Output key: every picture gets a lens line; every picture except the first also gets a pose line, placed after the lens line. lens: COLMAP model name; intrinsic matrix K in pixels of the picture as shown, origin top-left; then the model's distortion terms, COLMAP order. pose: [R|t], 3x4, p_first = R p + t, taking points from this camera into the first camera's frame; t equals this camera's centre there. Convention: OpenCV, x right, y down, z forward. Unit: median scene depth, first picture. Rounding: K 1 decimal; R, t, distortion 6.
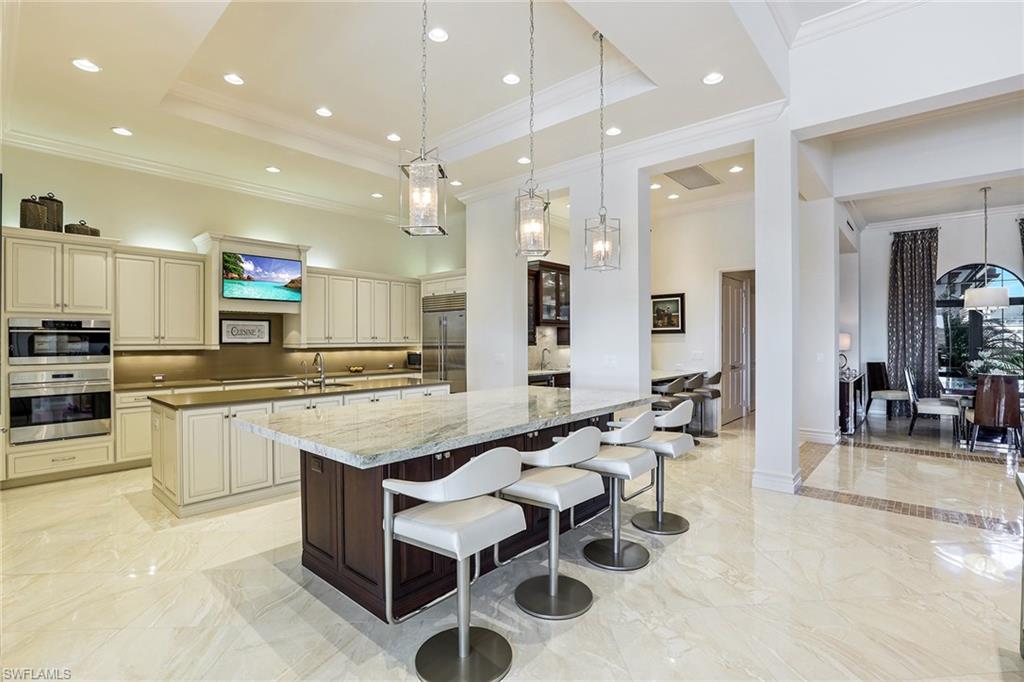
lens RADIAL K [[488.8, 0, 510.3], [0, 488.8, 335.5], [0, 0, 1]] dist [0.001436, -0.000159]
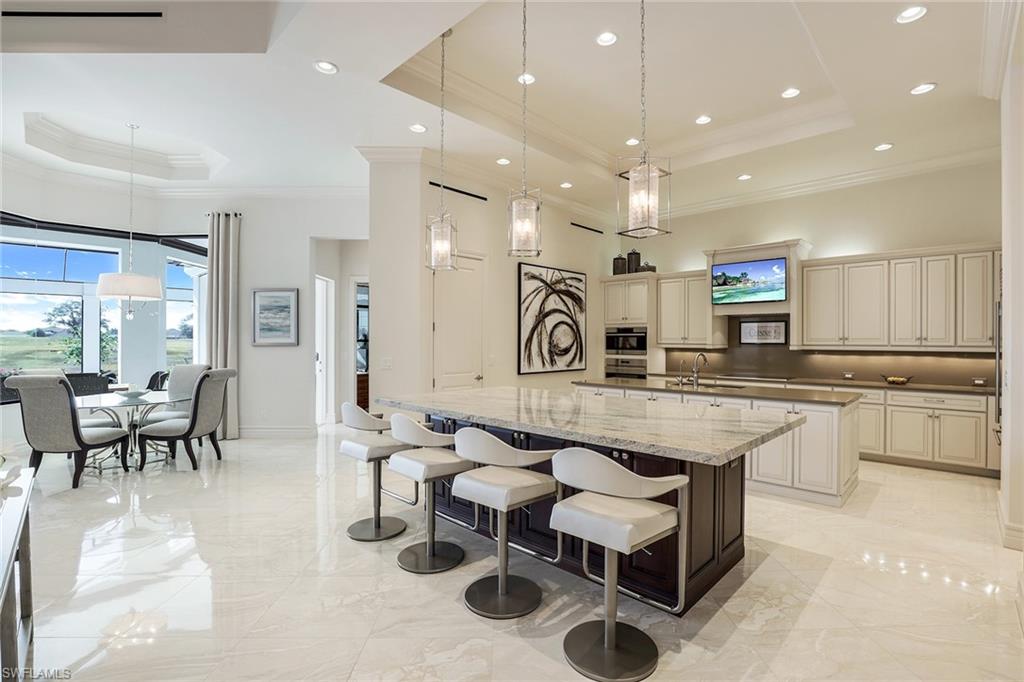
lens RADIAL K [[460.7, 0, 510.5], [0, 460.7, 343.5], [0, 0, 1]] dist [-0.026184, -0.000190]
pose [[-0.037703, 0.011880, -0.999218, 0.492239], [0.004280, 0.999922, 0.011727, 0.001622], [0.999280, -0.003835, -0.037751, 0.515789]]
